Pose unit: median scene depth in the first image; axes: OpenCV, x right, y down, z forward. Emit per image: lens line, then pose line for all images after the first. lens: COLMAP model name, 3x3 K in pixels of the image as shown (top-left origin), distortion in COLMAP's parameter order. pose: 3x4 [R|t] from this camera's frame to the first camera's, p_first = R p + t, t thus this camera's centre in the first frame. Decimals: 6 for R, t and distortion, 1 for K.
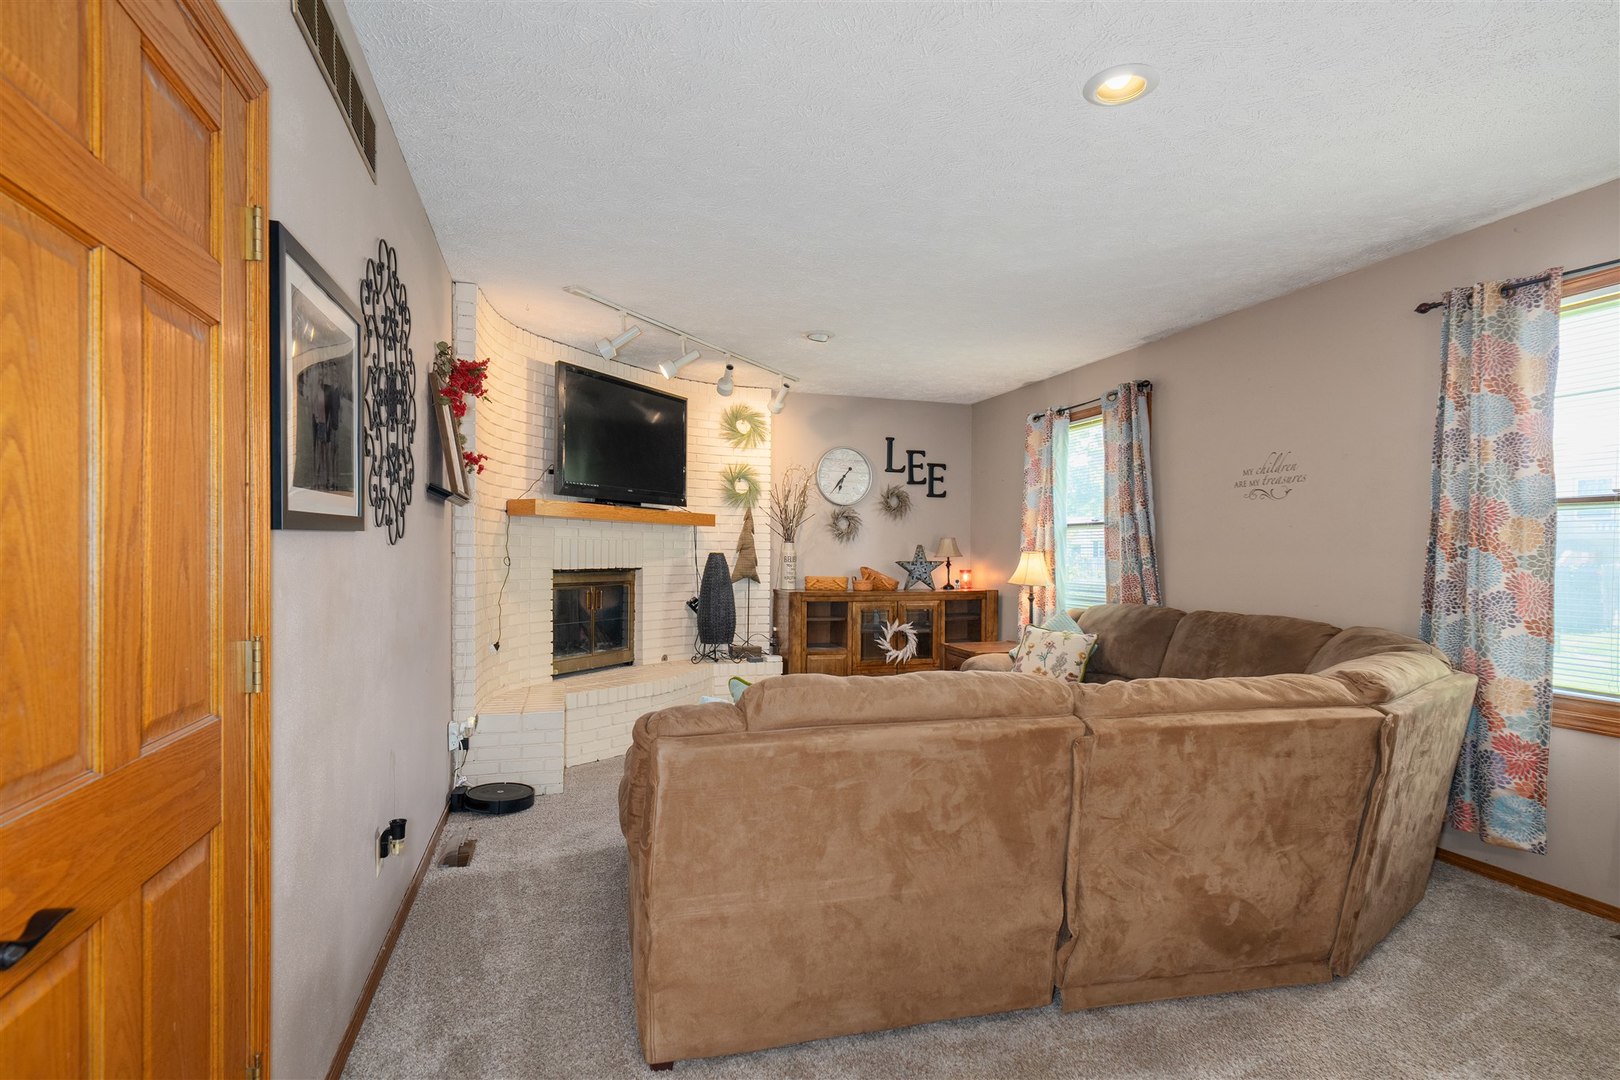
lens RADIAL K [[814.1, 0, 790.3], [0, 814.1, 549.8], [0, 0, 1]] dist [-0.001688, -0.000159]
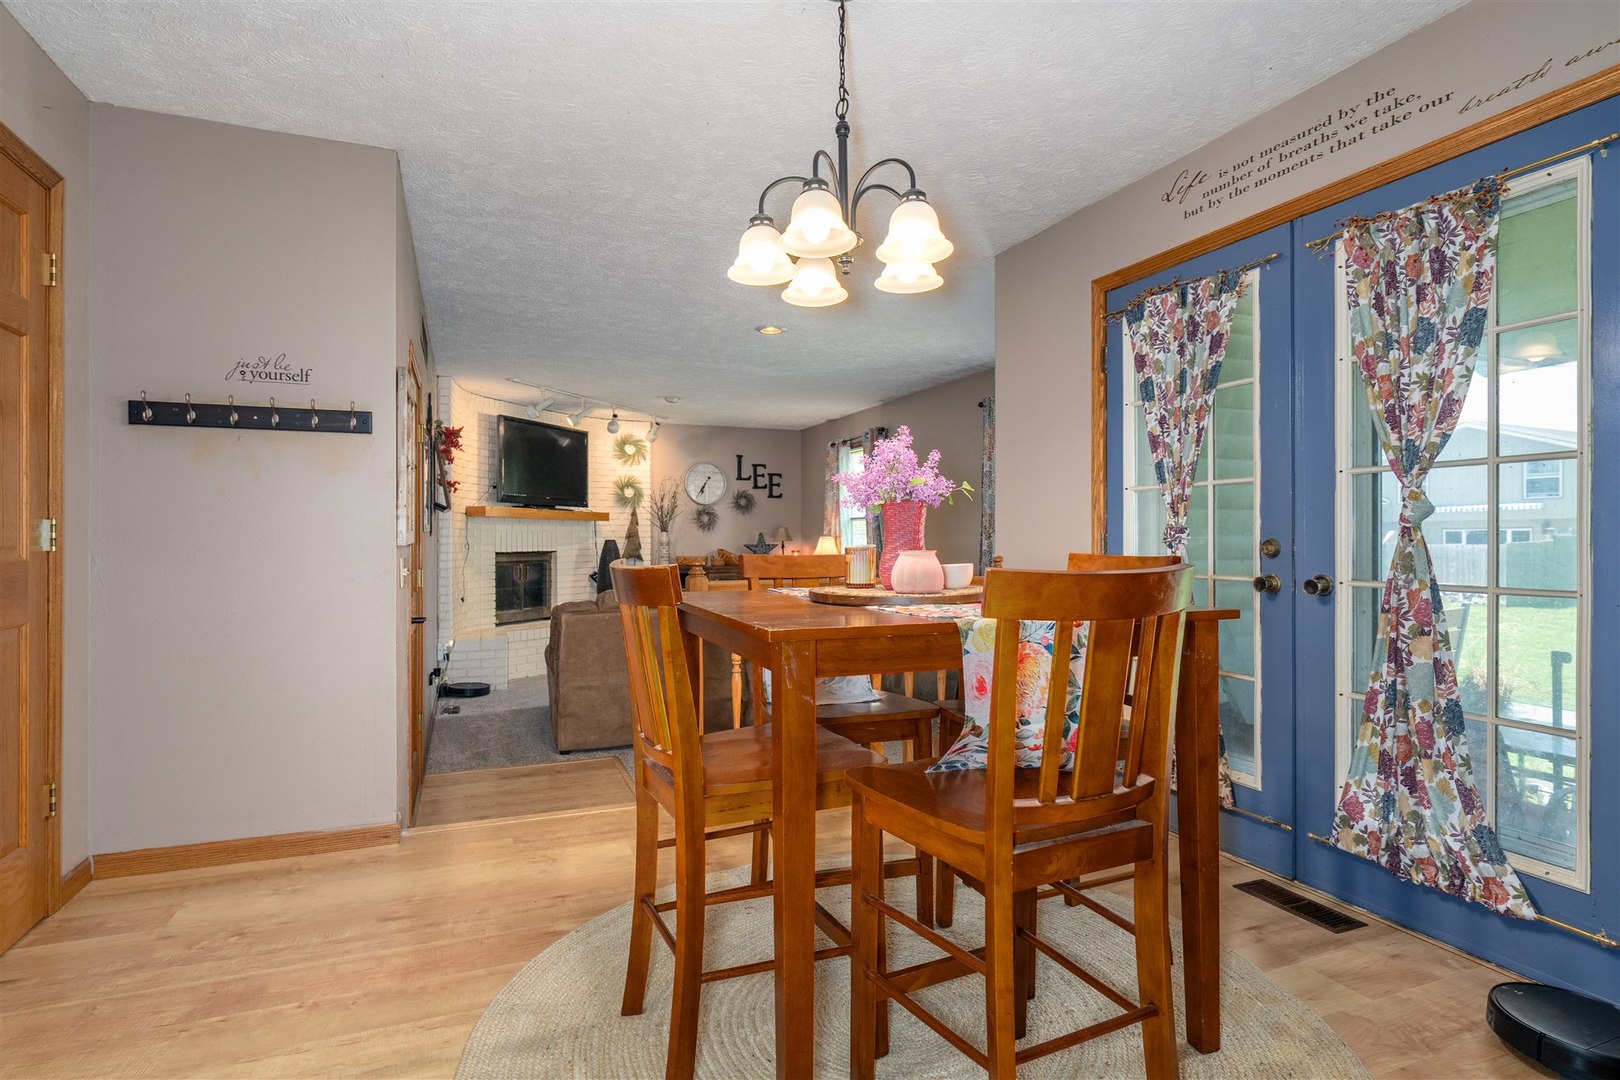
lens RADIAL K [[839.5, 0, 792.1], [0, 839.5, 531.9], [0, 0, 1]] dist [-0.002249, -0.000346]
pose [[0.995830, -0.009750, 0.090705, 0.090471], [0.010323, 0.999930, -0.005847, 0.001675], [-0.090641, 0.006759, 0.995861, -0.475316]]
